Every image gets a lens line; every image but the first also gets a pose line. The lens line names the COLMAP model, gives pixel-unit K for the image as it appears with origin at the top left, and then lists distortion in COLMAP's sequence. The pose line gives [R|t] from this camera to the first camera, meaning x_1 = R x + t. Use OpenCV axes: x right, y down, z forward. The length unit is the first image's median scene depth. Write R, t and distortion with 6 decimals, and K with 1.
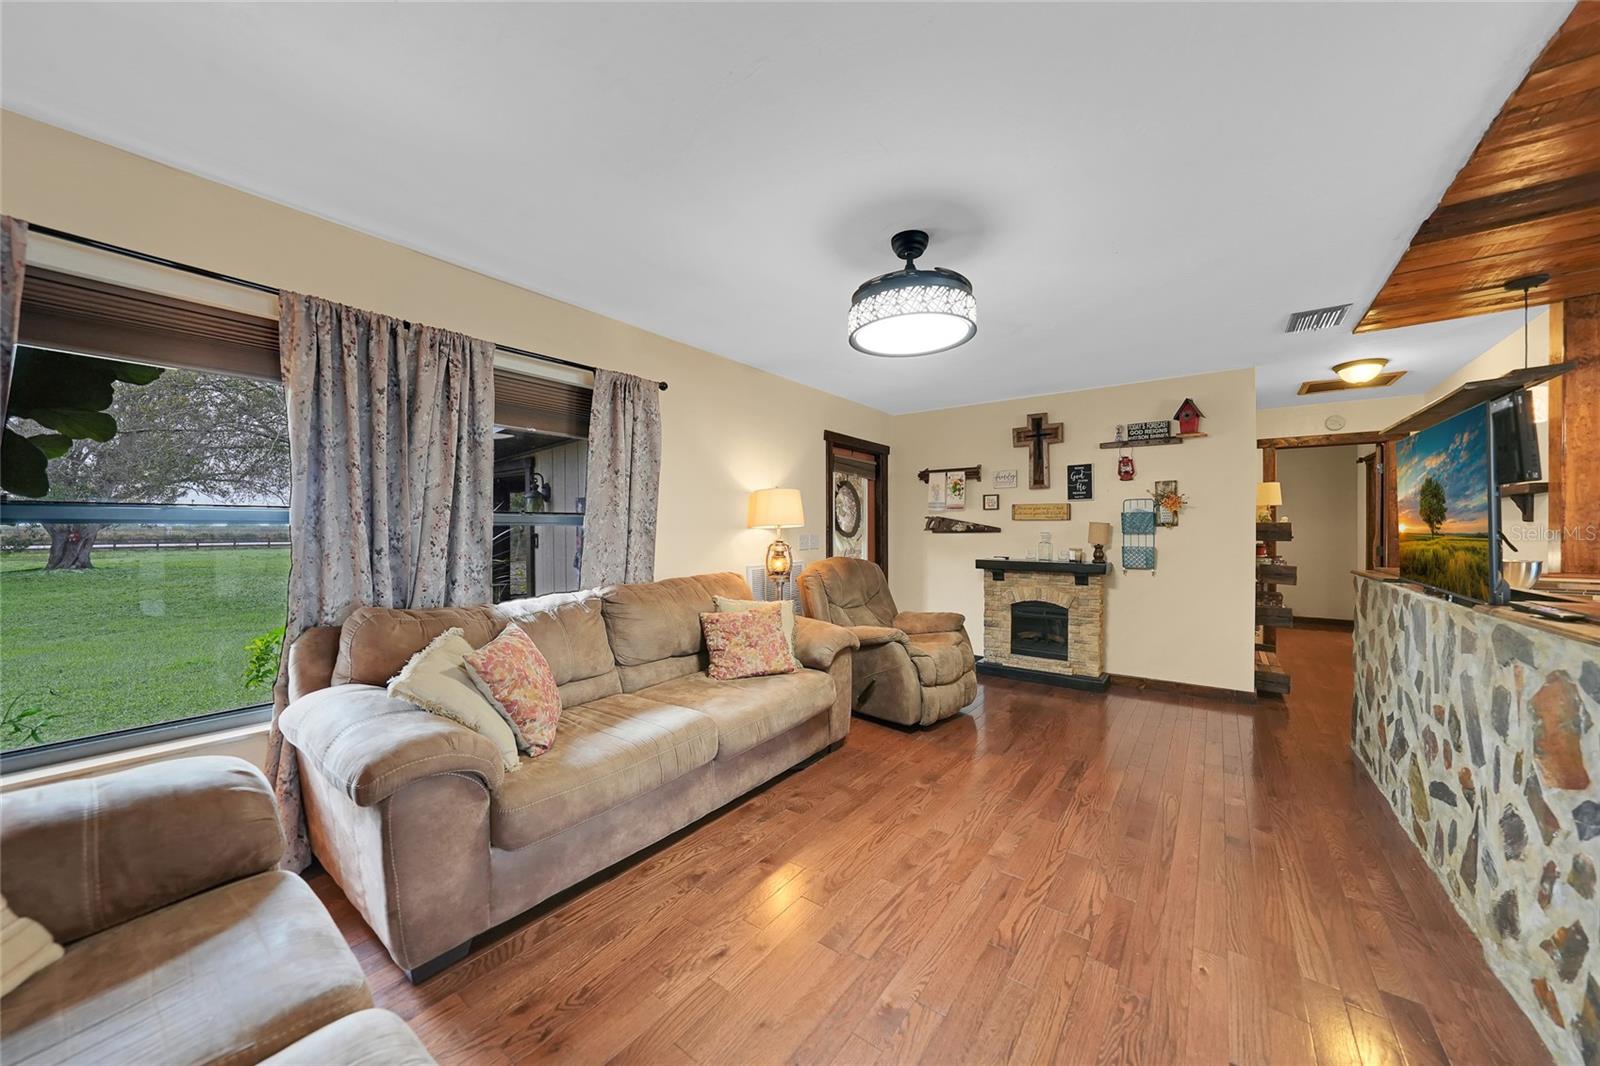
lens RADIAL K [[569.9, 0, 805.0], [0, 569.9, 530.5], [0, 0, 1]] dist [-0.017852, 0.002294]
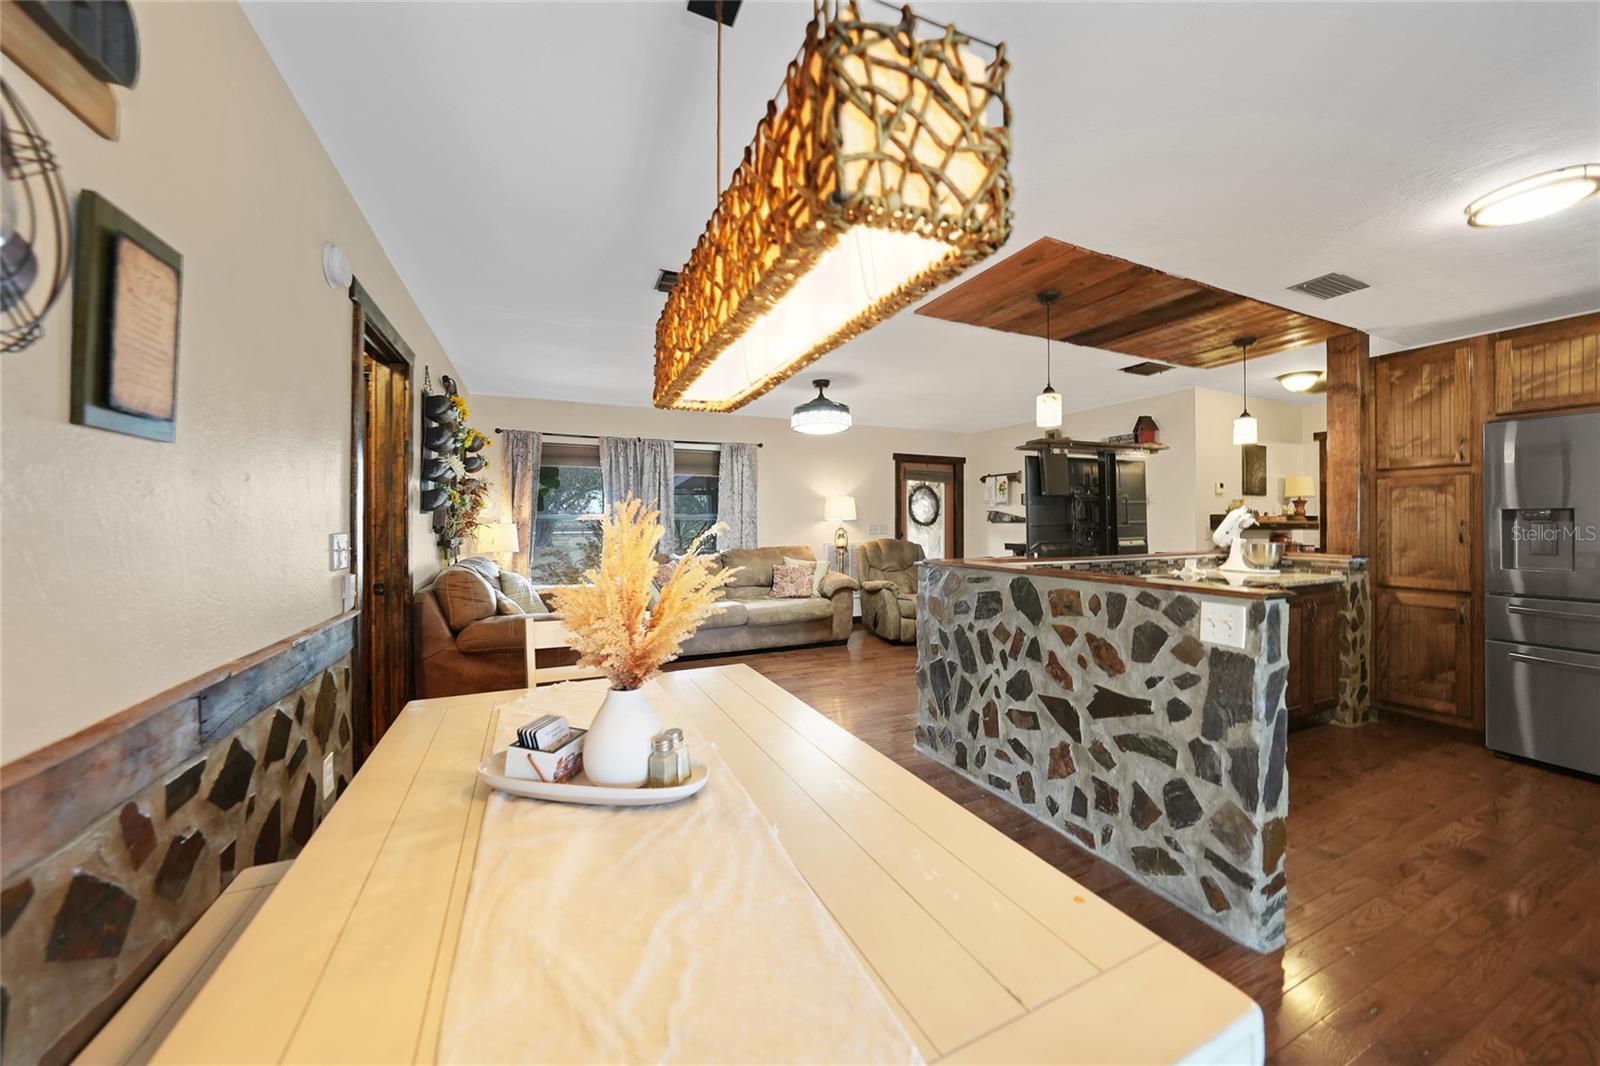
lens RADIAL K [[569.9, 0, 796.7], [0, 569.9, 524.4], [0, 0, 1]] dist [-0.017852, 0.002294]
pose [[0.875686, 0.000566, -0.482880, 0.795640], [0.002521, 0.999980, 0.005744, -0.001595], [0.482874, -0.006248, 0.875668, -0.620652]]
